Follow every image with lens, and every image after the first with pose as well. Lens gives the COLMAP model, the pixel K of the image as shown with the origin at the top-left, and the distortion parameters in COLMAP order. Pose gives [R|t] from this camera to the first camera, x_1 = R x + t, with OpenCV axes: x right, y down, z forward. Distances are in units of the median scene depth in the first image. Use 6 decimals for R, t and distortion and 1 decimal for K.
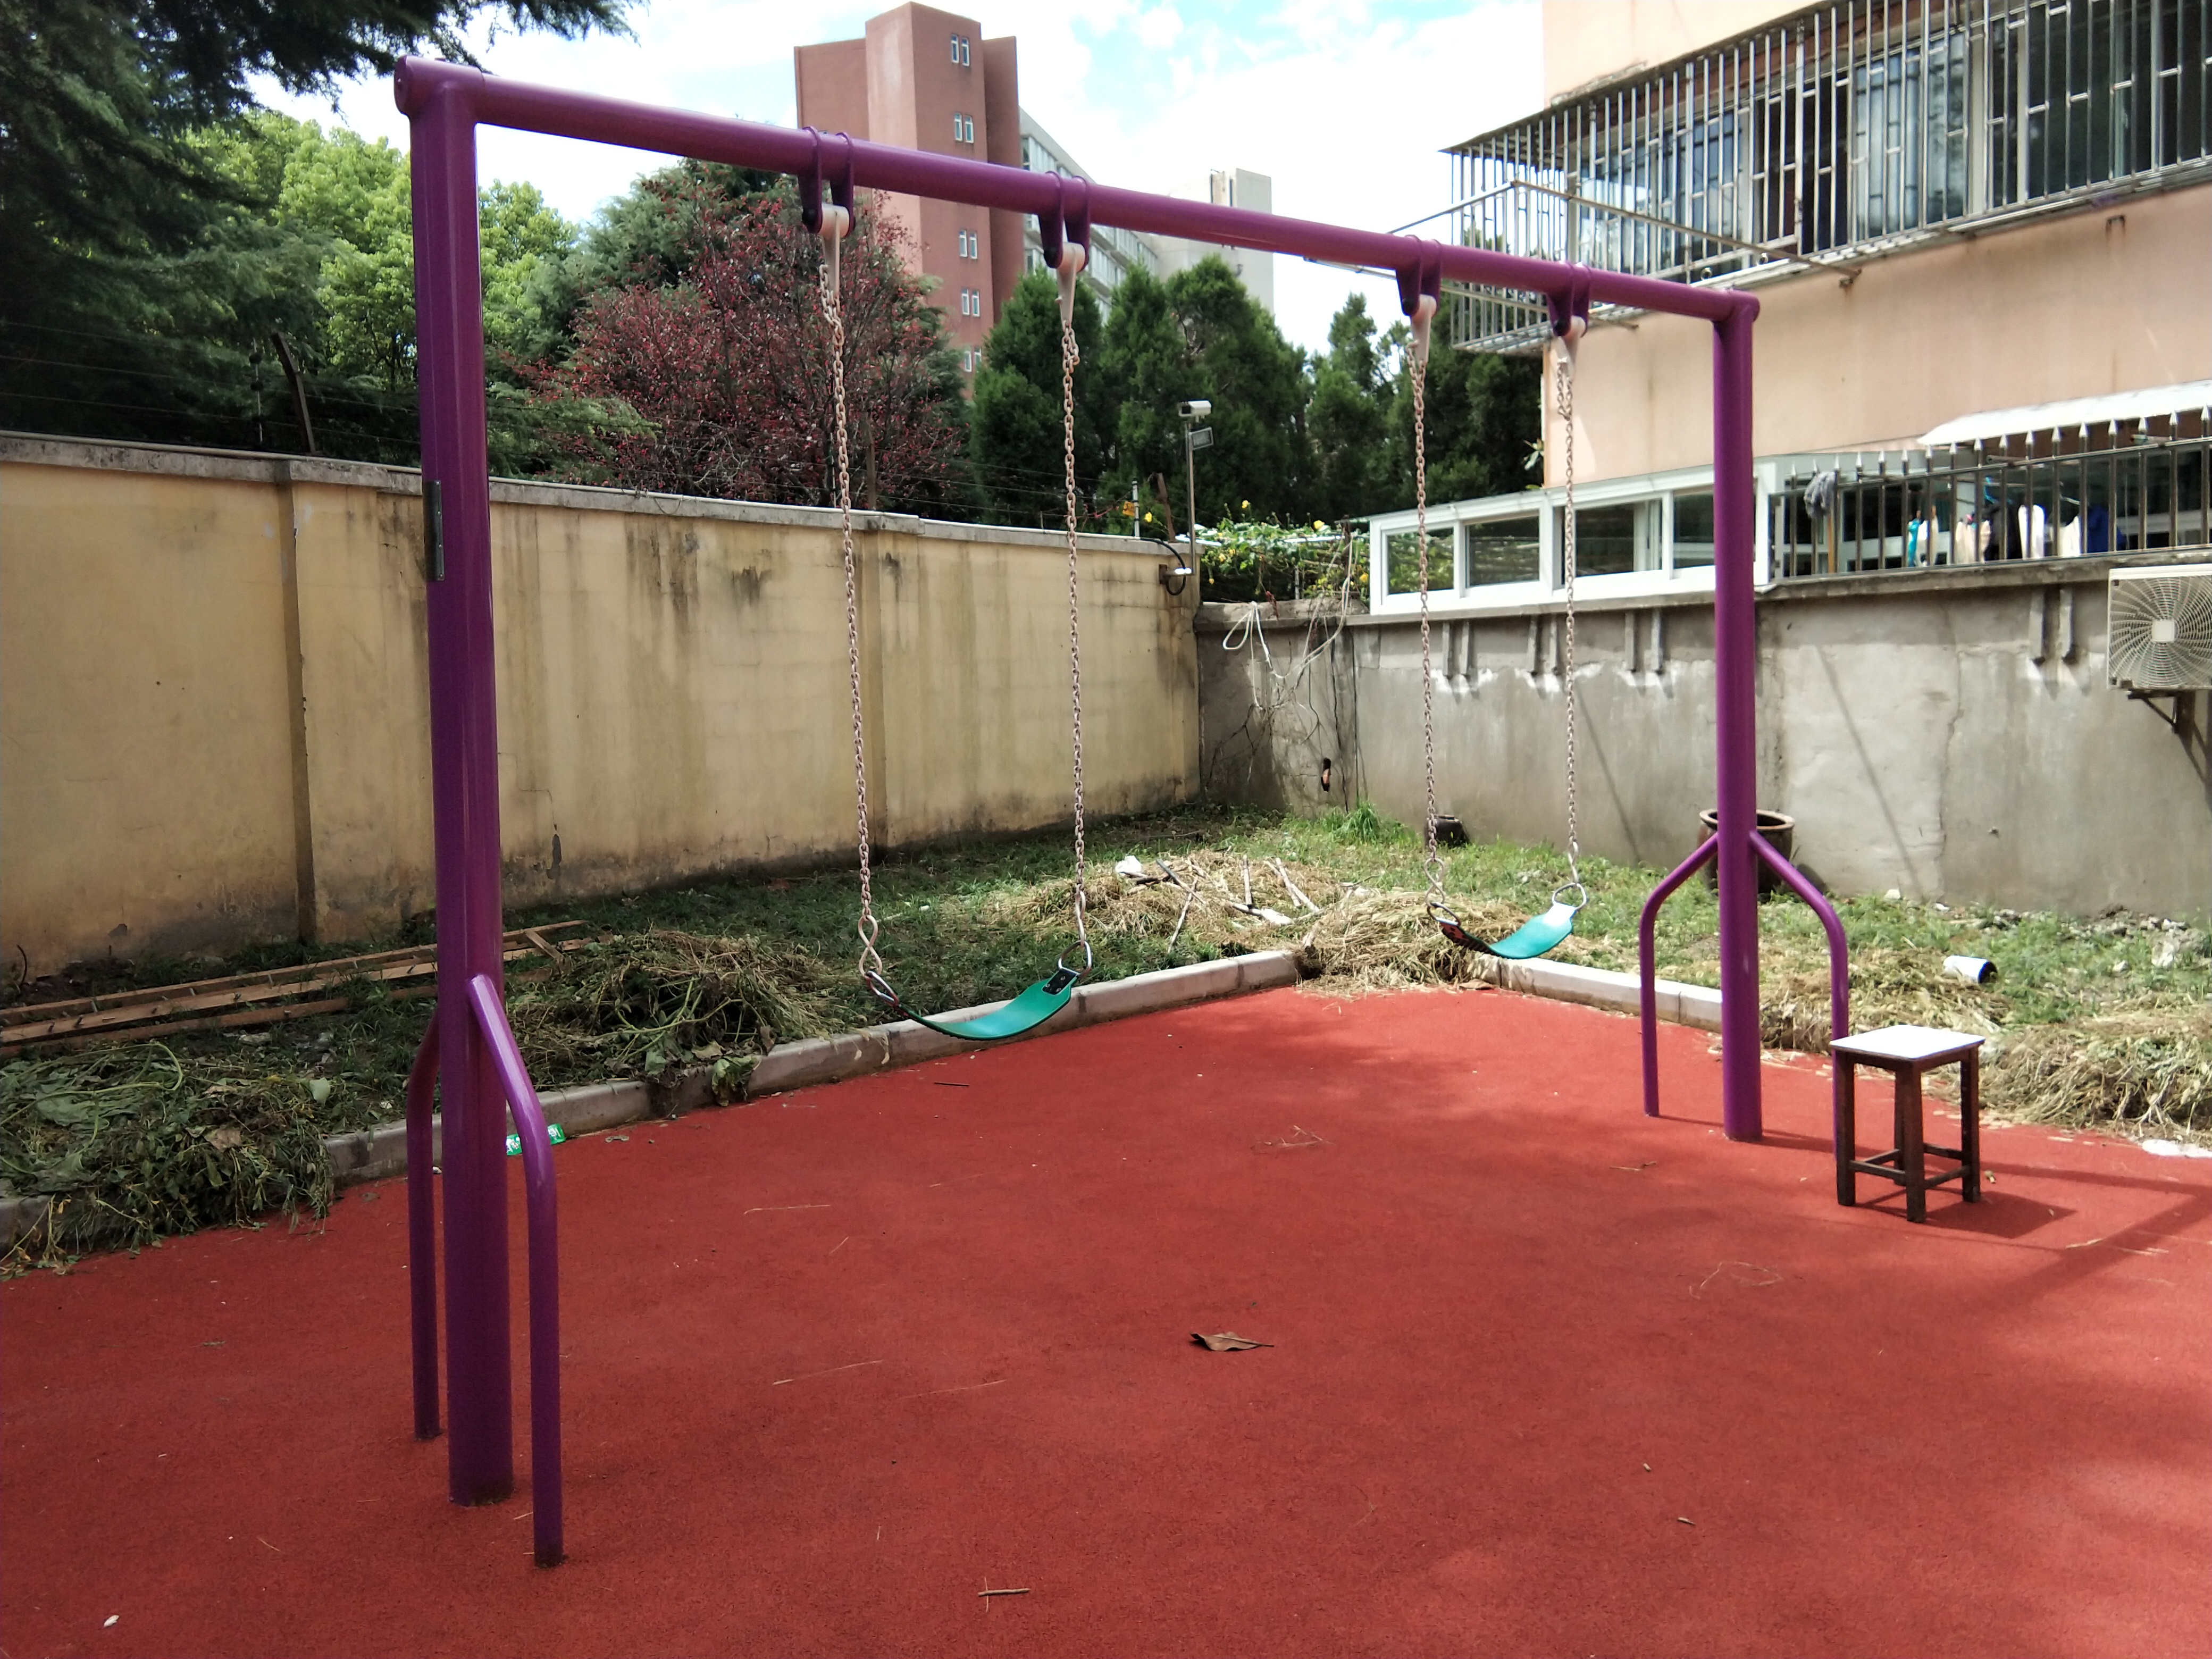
lens RADIAL K [[1777.8, 0, 1105.2], [0, 1777.8, 805.3], [0, 0, 1]] dist [0.115964, -0.212085]
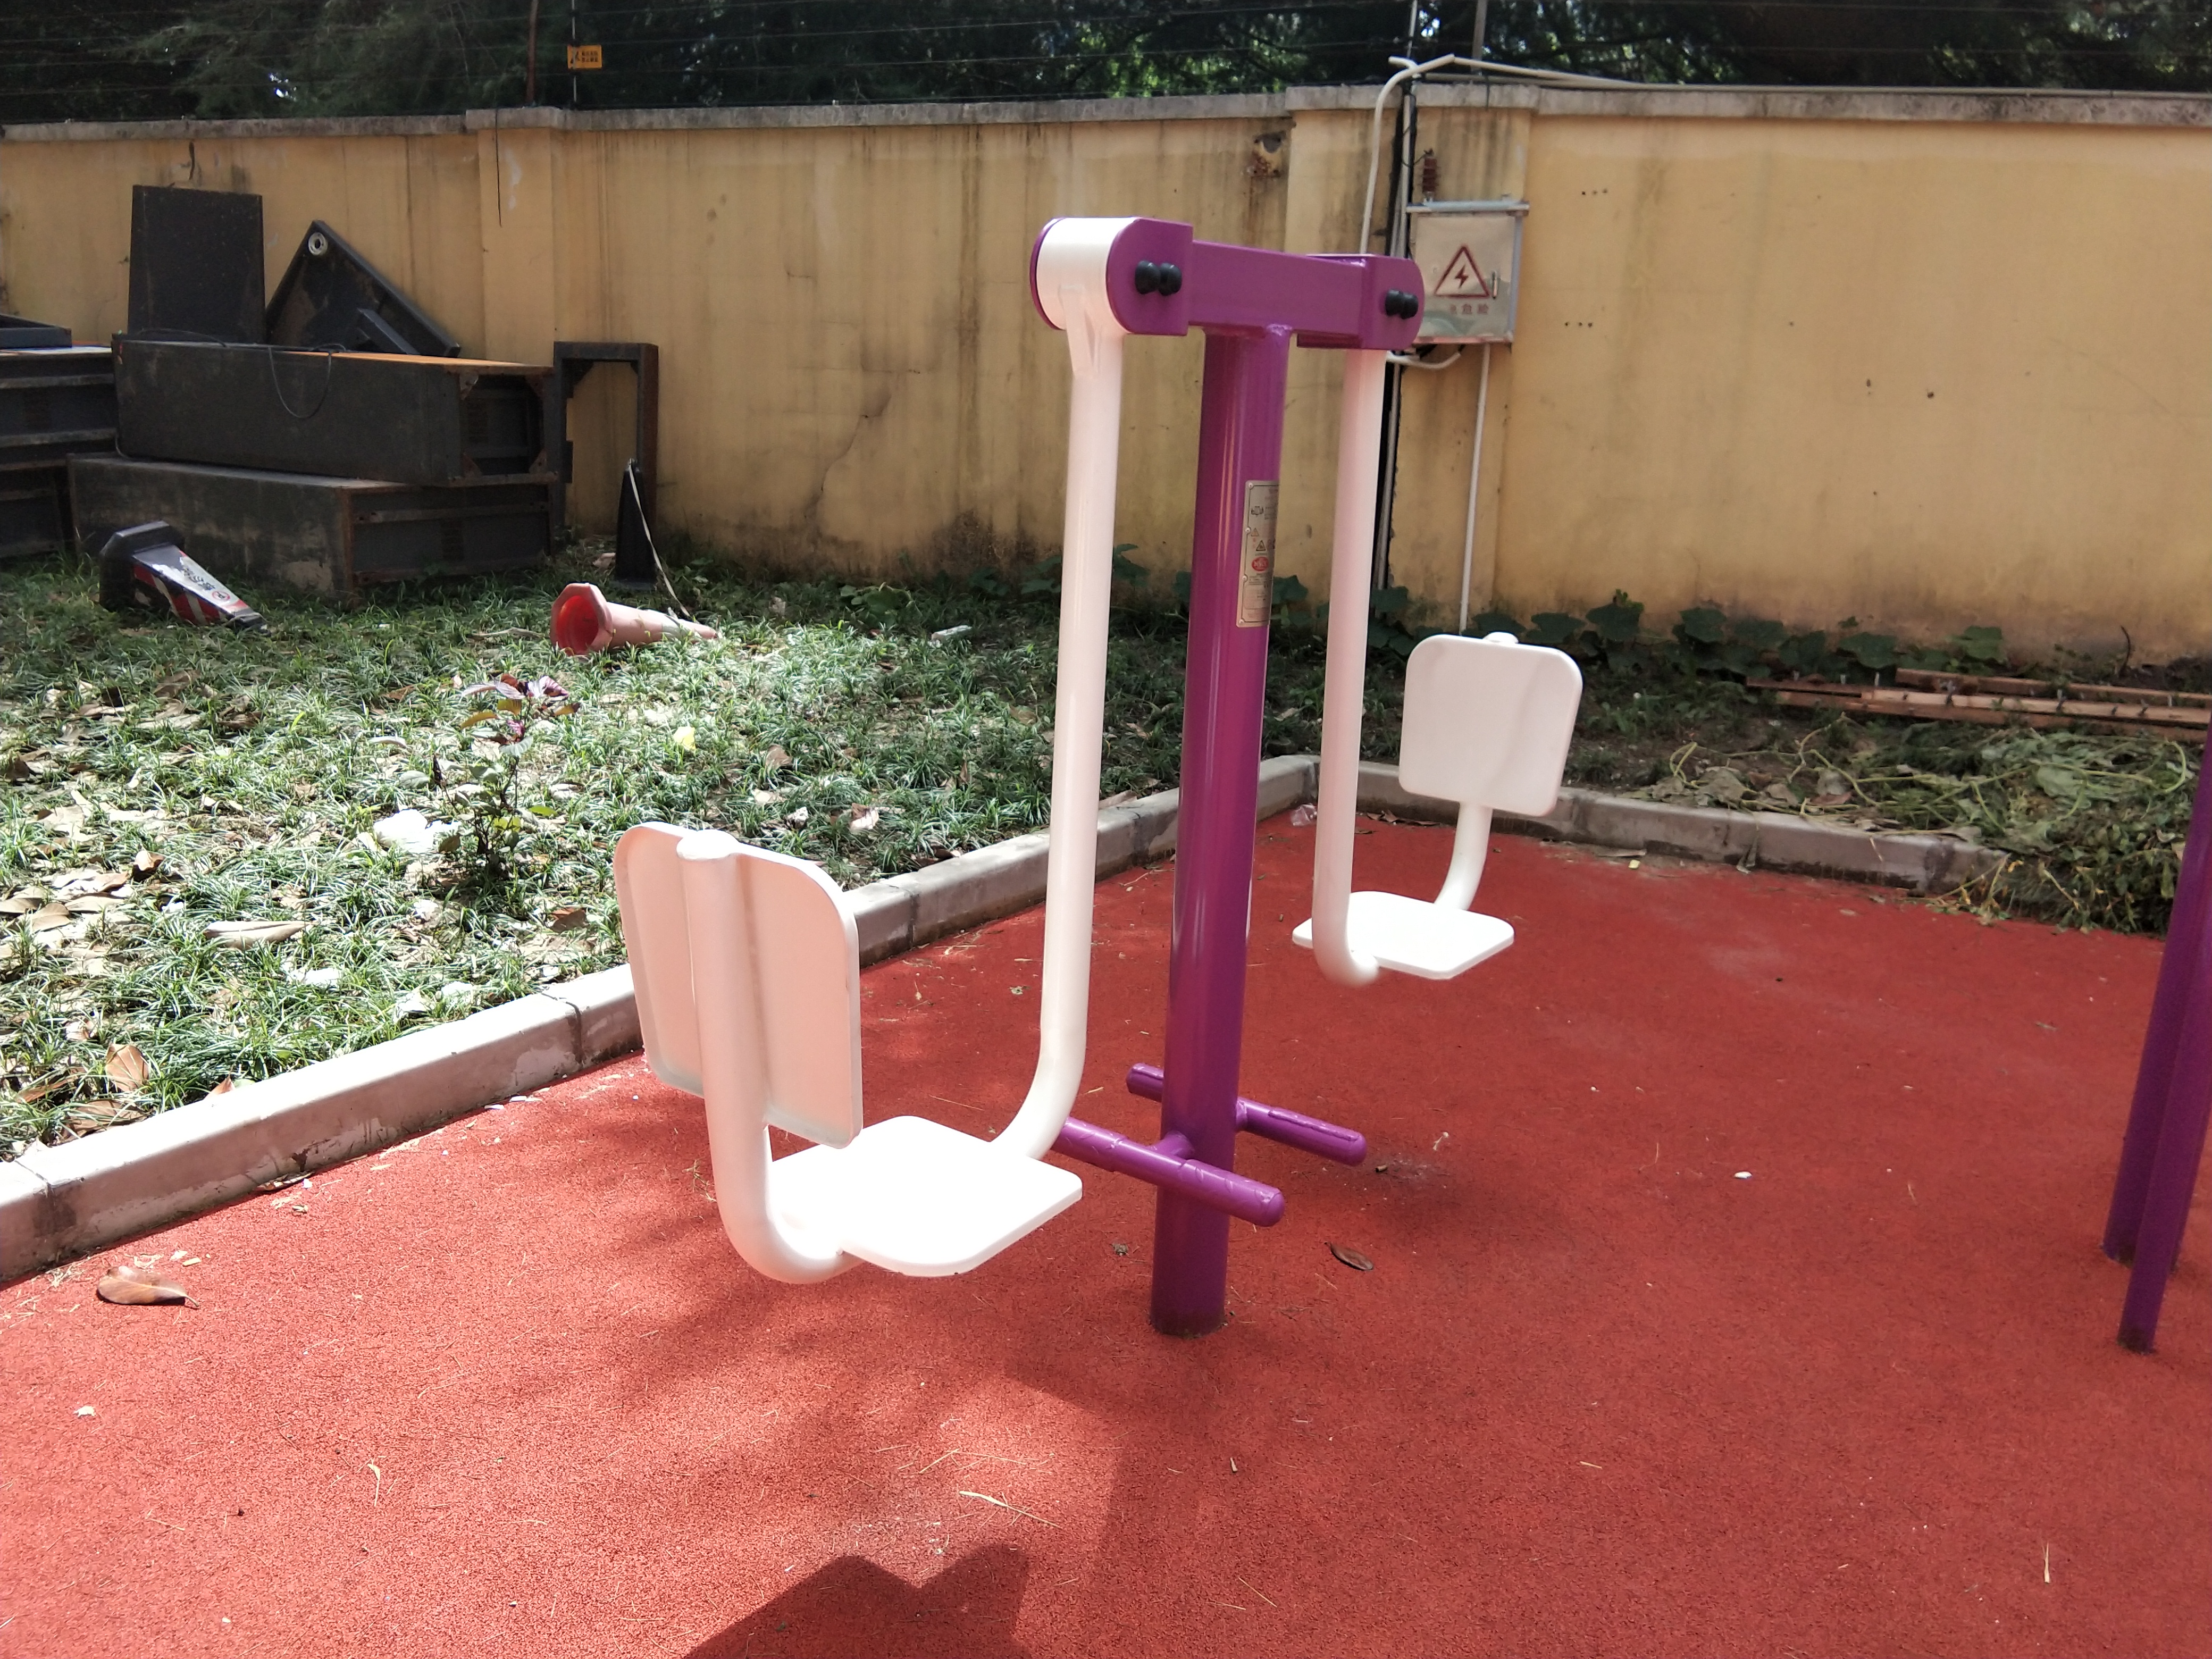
lens RADIAL K [[1777.8, 0, 1105.2], [0, 1777.8, 805.3], [0, 0, 1]] dist [0.115964, -0.212085]
pose [[0.361262, 0.254291, -0.897121, 0.085445], [-0.111266, 0.966979, 0.229286, 0.004128], [0.925802, 0.016987, 0.377627, 0.065071]]
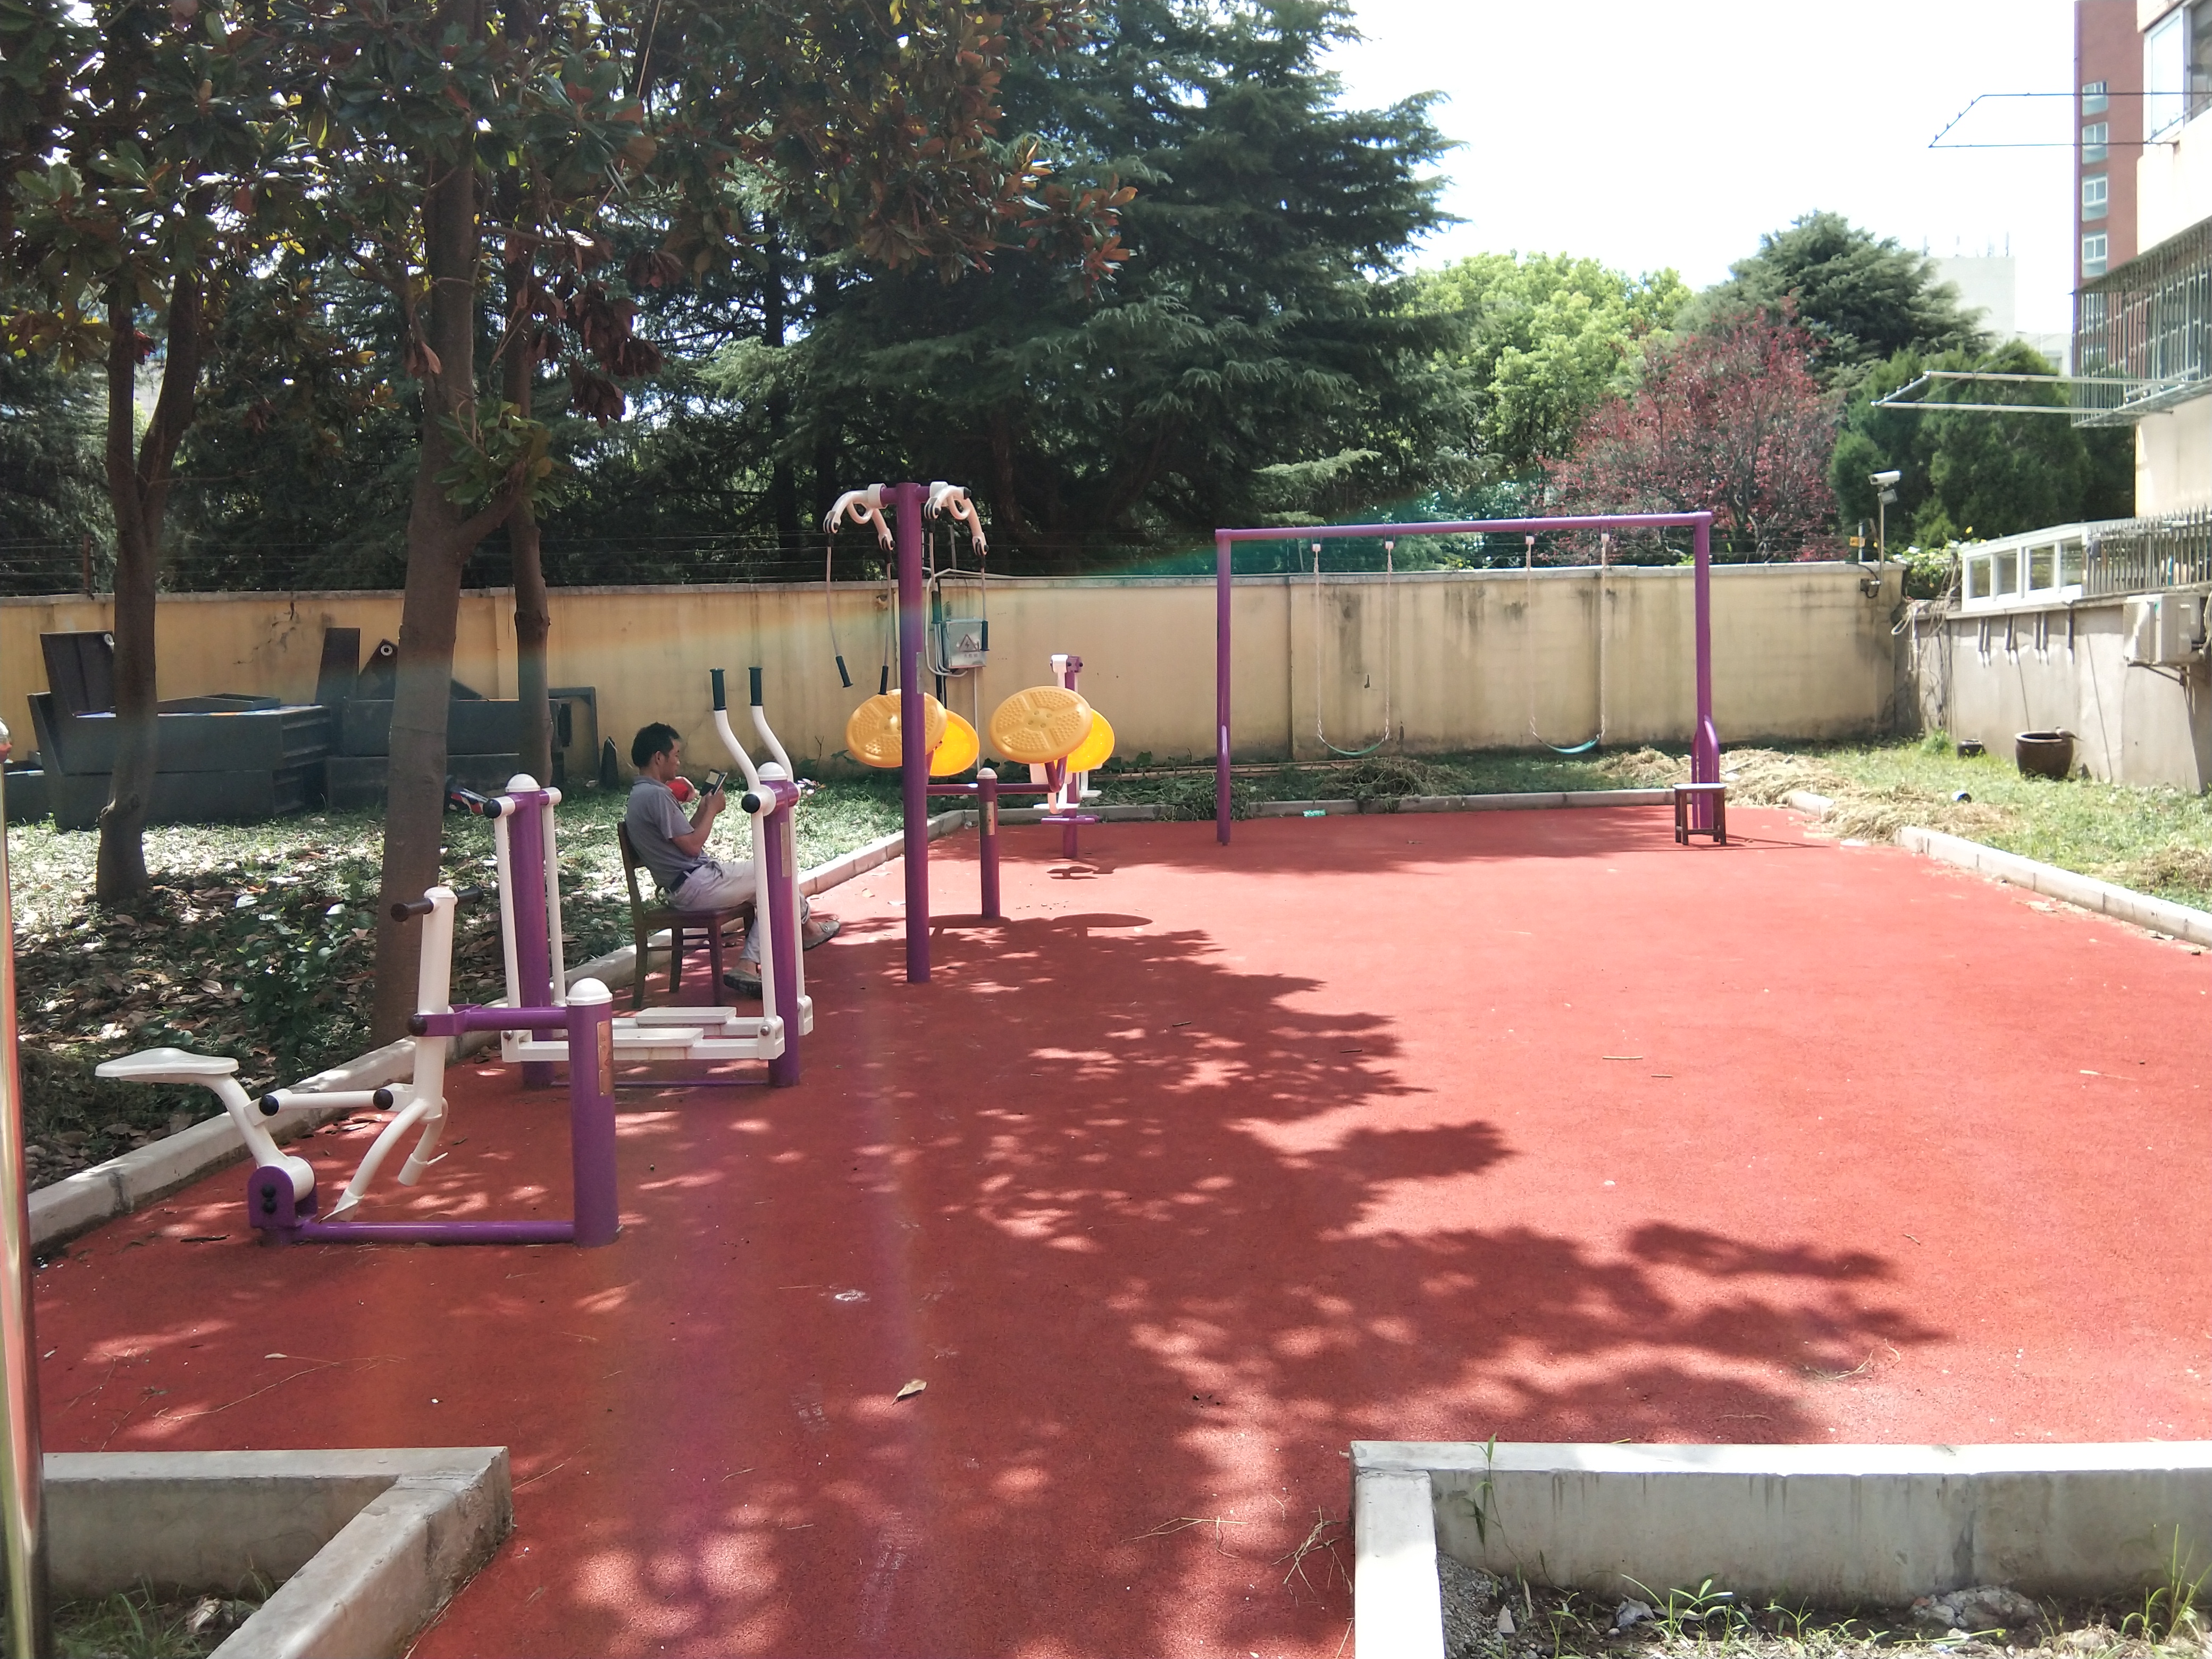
lens RADIAL K [[1766.7, 0, 1106.0], [0, 1766.7, 829.5], [0, 0, 1]] dist [0.059139, -0.092677]
pose [[0.768073, 0.058324, -0.637701, 0.834893], [-0.039328, 0.998260, 0.043931, 0.062465], [0.639154, -0.008663, 0.769030, -0.959886]]
